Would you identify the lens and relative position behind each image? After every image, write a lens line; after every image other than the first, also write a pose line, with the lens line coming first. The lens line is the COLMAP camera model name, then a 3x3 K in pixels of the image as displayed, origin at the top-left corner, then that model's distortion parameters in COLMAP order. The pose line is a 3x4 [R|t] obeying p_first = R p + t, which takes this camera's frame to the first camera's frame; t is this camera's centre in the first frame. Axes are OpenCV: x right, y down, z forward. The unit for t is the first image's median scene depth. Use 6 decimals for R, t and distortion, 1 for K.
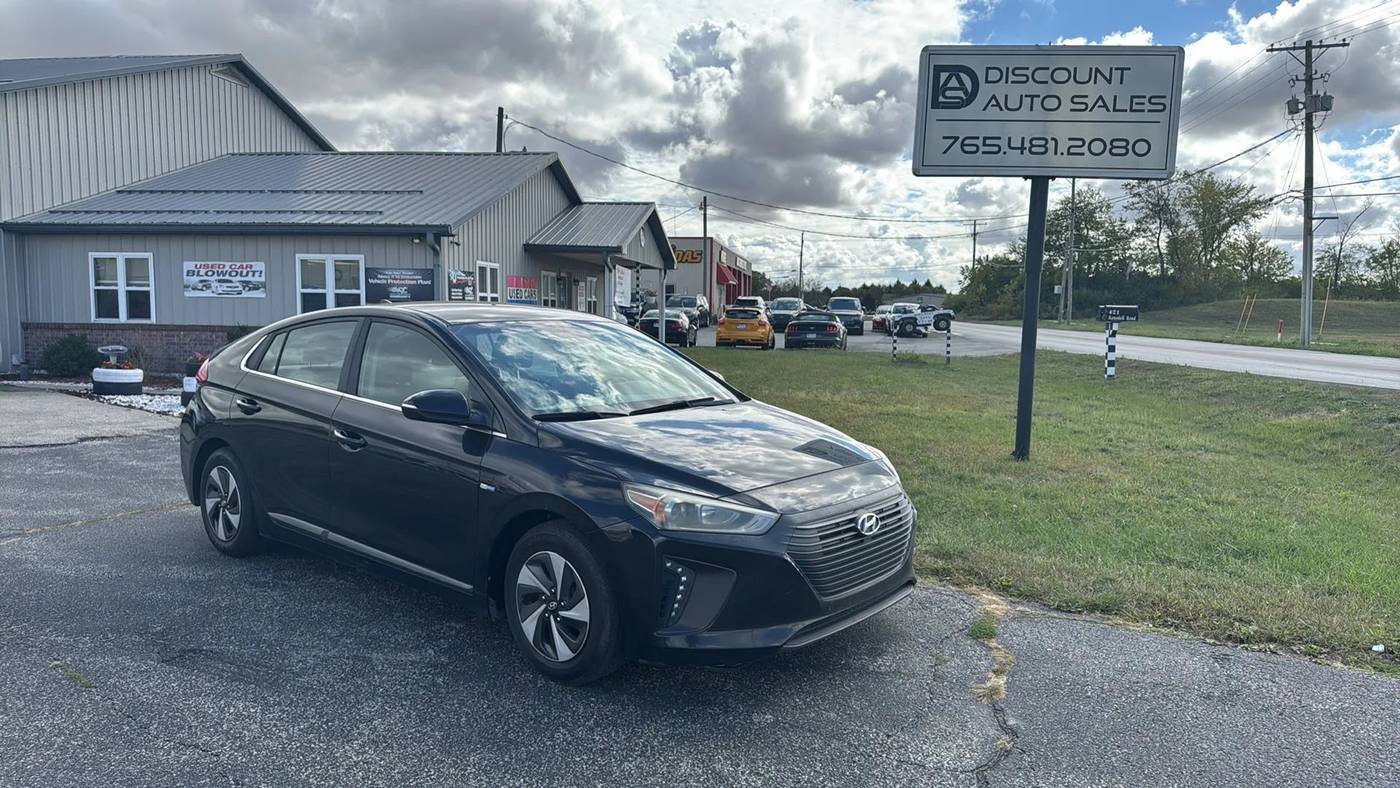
lens RADIAL K [[927.1, 0, 699.4], [0, 927.1, 383.4], [0, 0, 1]] dist [-0.001753, -0.001358]
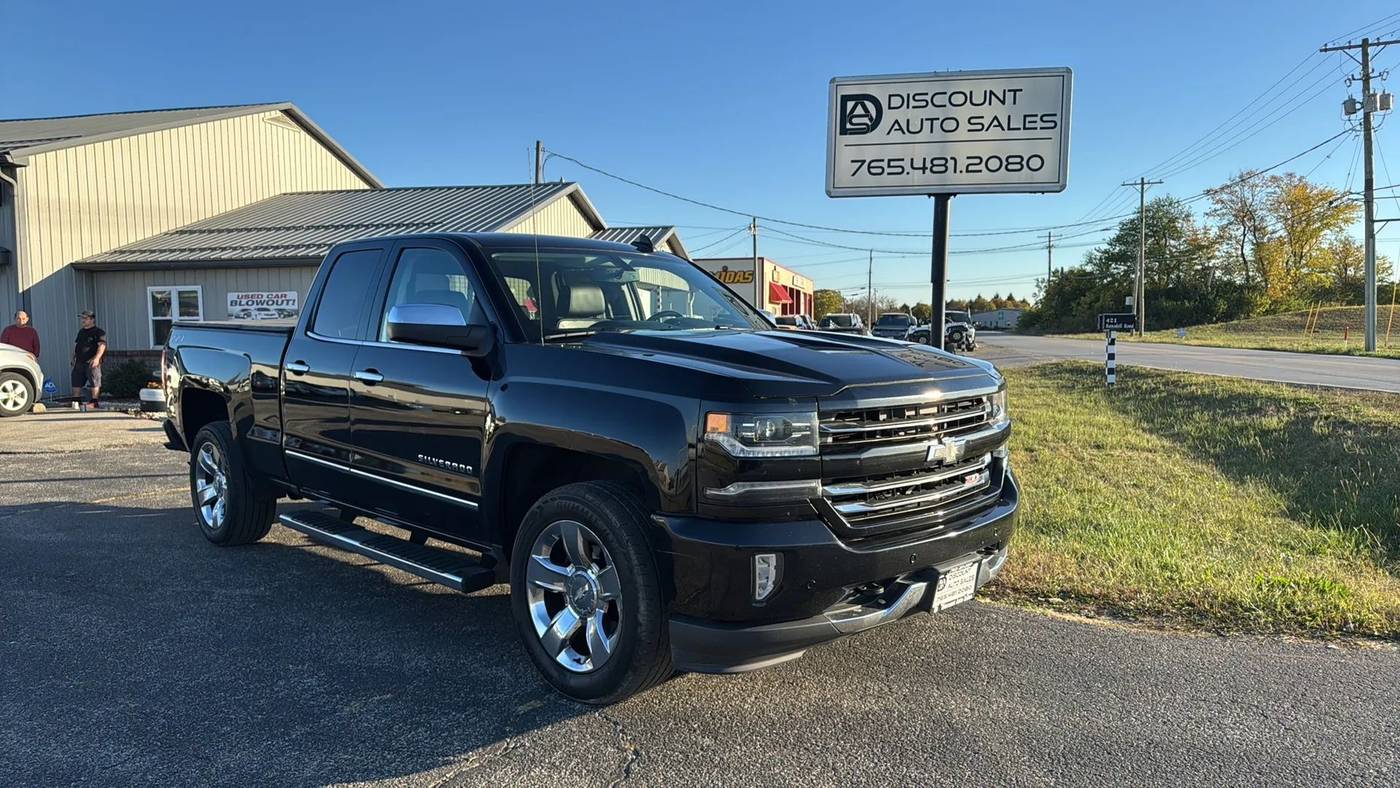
lens RADIAL K [[918.2, 0, 700.8], [0, 918.2, 396.6], [0, 0, 1]] dist [0.037015, -0.049767]
pose [[0.996042, -0.015055, -0.087600, 0.105870], [0.014316, 0.999857, -0.009057, 0.011162], [0.087723, 0.007767, 0.996115, -0.054291]]
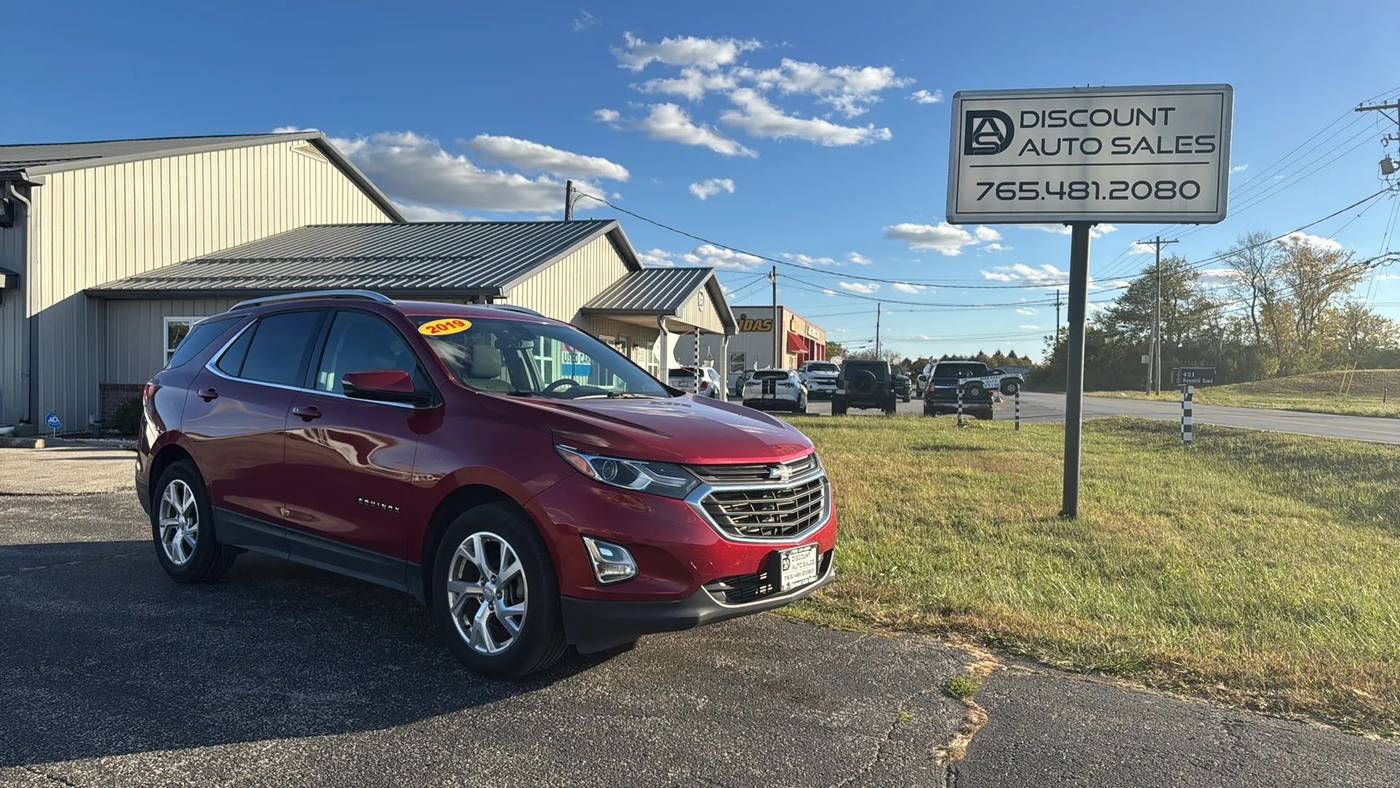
lens RADIAL K [[924.7, 0, 706.0], [0, 924.7, 391.7], [0, 0, 1]] dist [0.001082, -0.004883]
pose [[0.996798, 0.000272, -0.079966, 0.034264], [-0.005831, 0.997580, -0.069285, 0.011916], [0.079753, 0.069530, 0.994387, 0.018854]]
